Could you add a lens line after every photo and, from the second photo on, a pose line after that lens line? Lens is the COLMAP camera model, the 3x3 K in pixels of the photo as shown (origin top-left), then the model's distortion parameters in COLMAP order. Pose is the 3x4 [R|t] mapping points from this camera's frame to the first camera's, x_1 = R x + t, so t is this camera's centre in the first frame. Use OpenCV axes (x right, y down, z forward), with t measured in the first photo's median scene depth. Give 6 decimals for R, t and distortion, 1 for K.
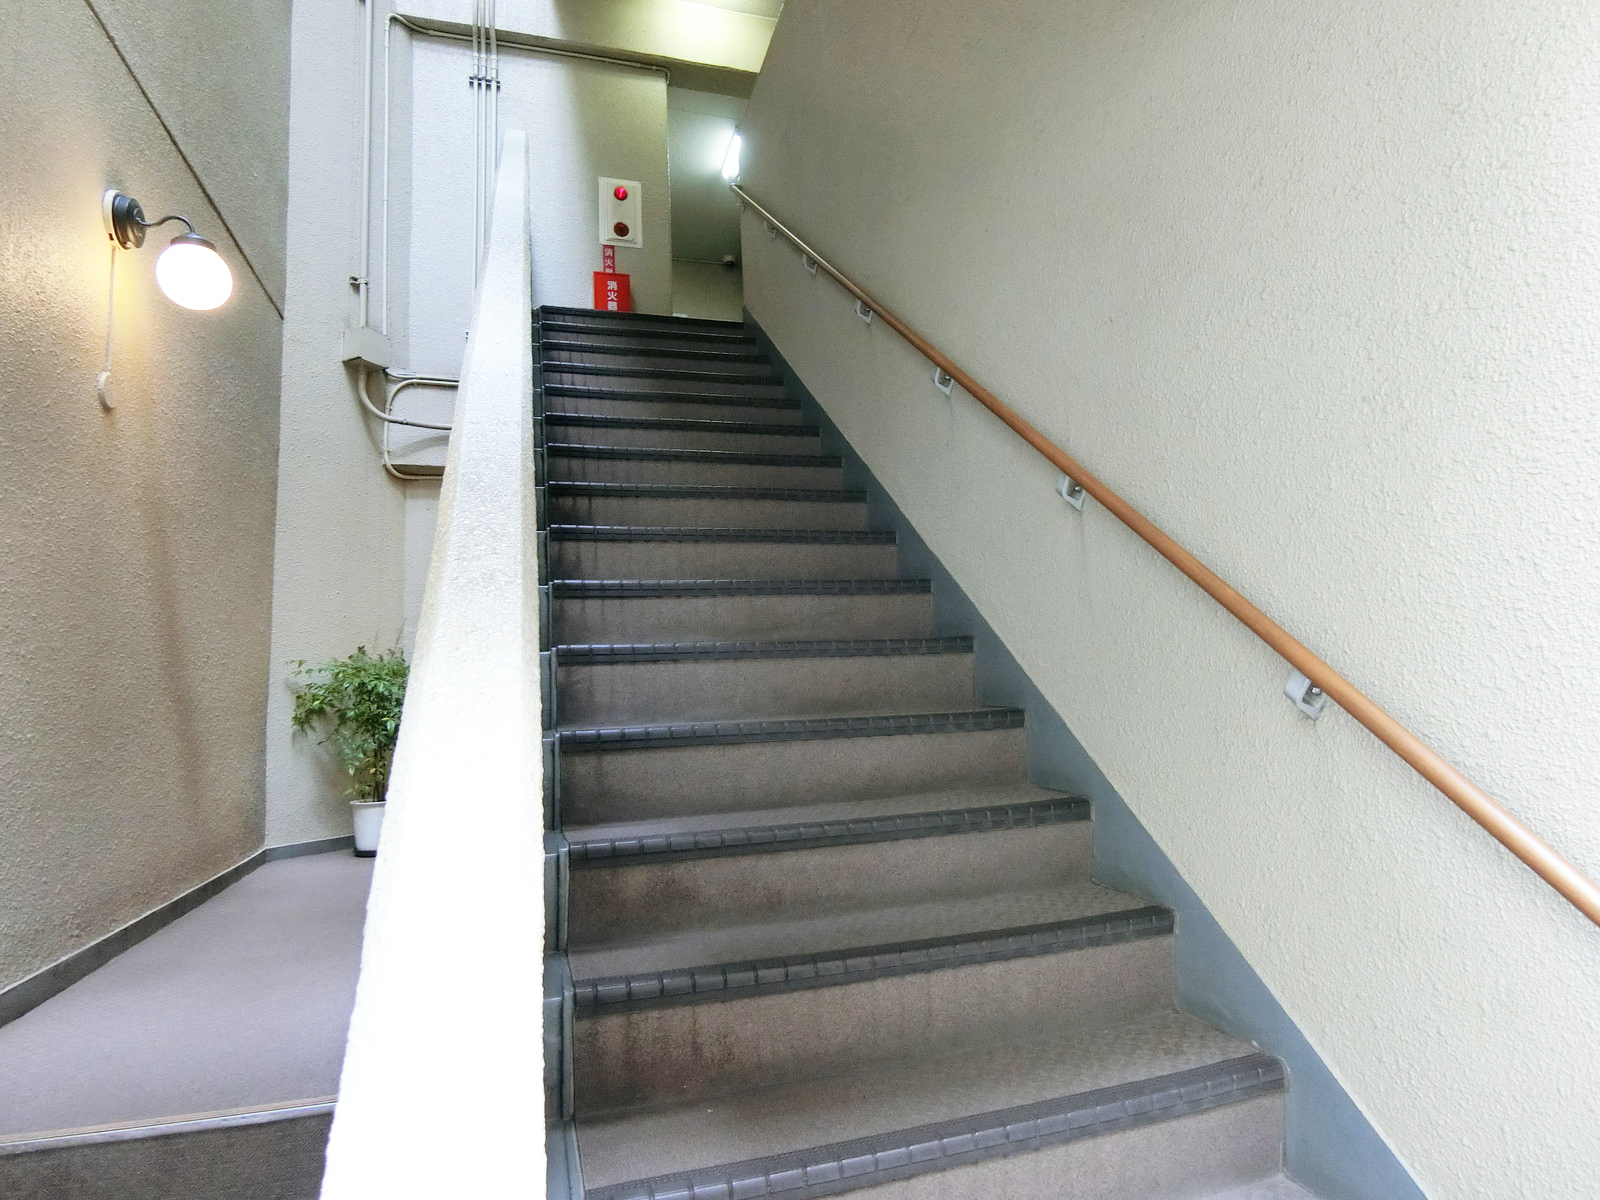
lens RADIAL K [[877.8, 0, 803.7], [0, 877.8, 600.7], [0, 0, 1]] dist [-0.015439, -0.002451]
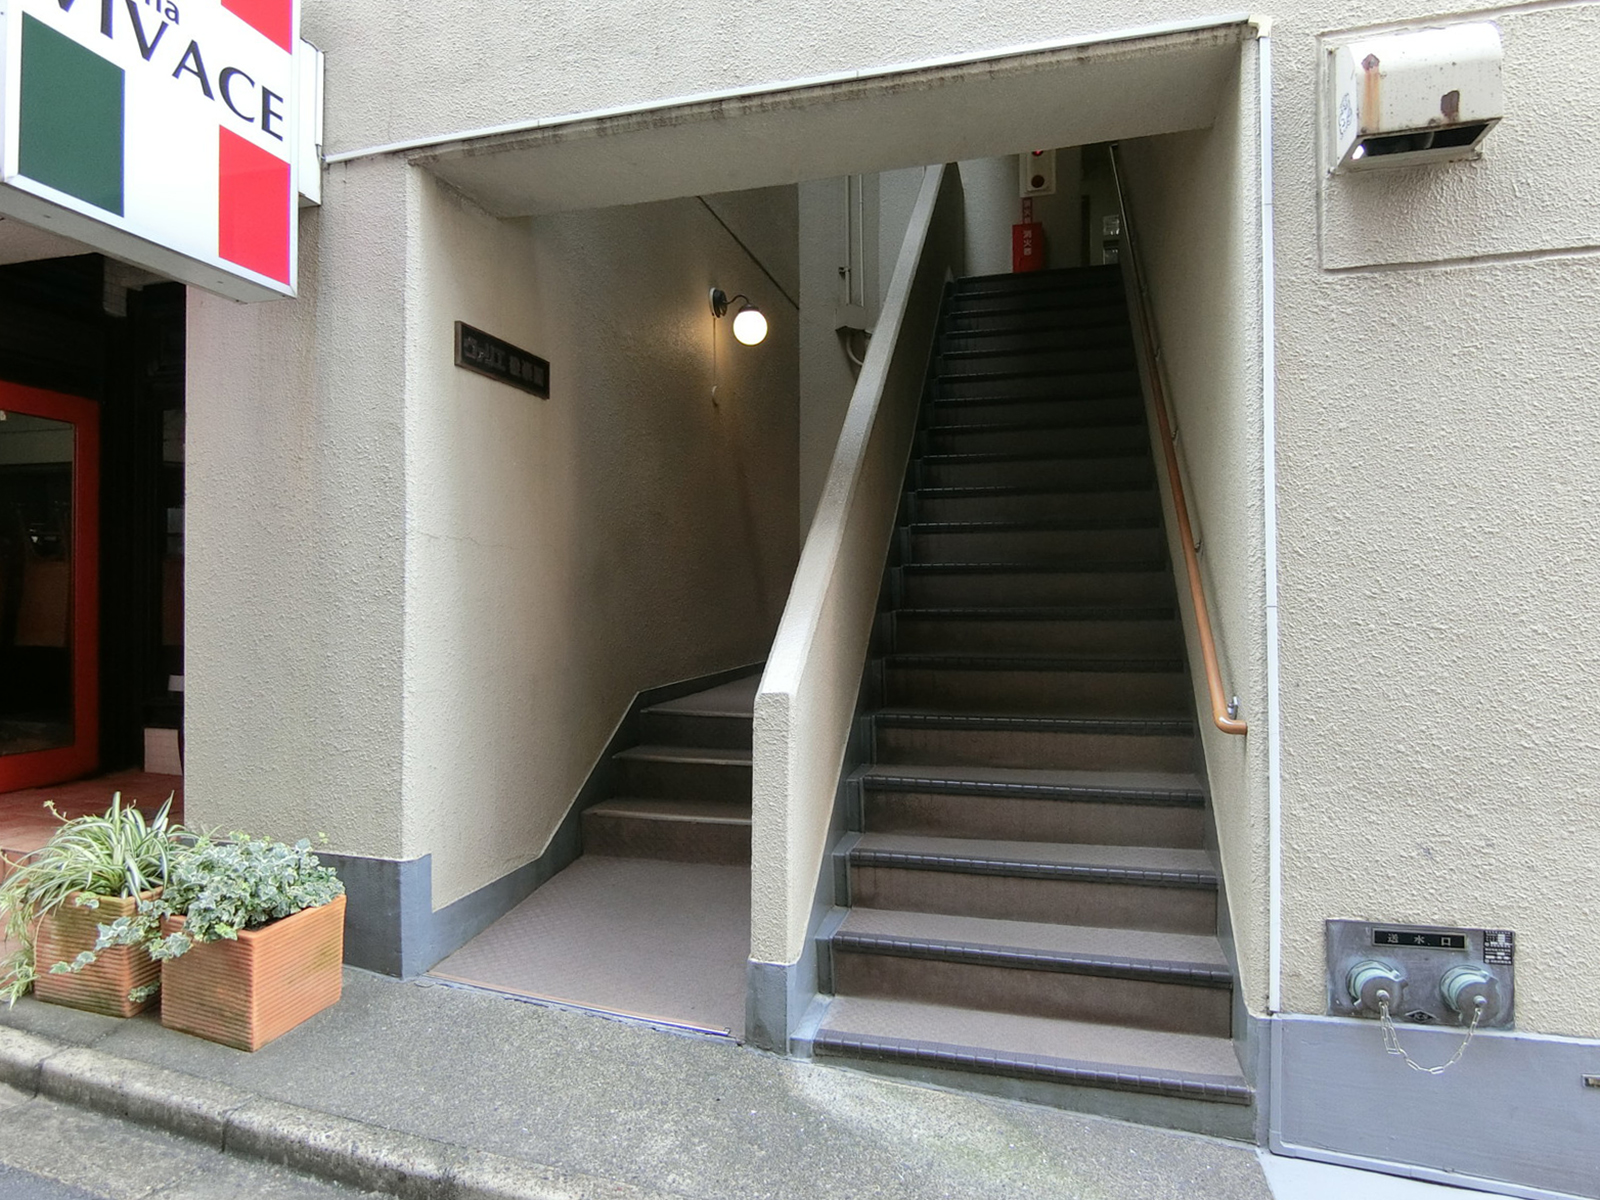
lens RADIAL K [[877.8, 0, 792.8], [0, 877.8, 604.3], [0, 0, 1]] dist [-0.015439, -0.002451]
pose [[0.842733, 0.042298, -0.536667, 0.414662], [0.029948, 0.991681, 0.125188, -0.017981], [0.537498, -0.121572, 0.834456, -0.599316]]
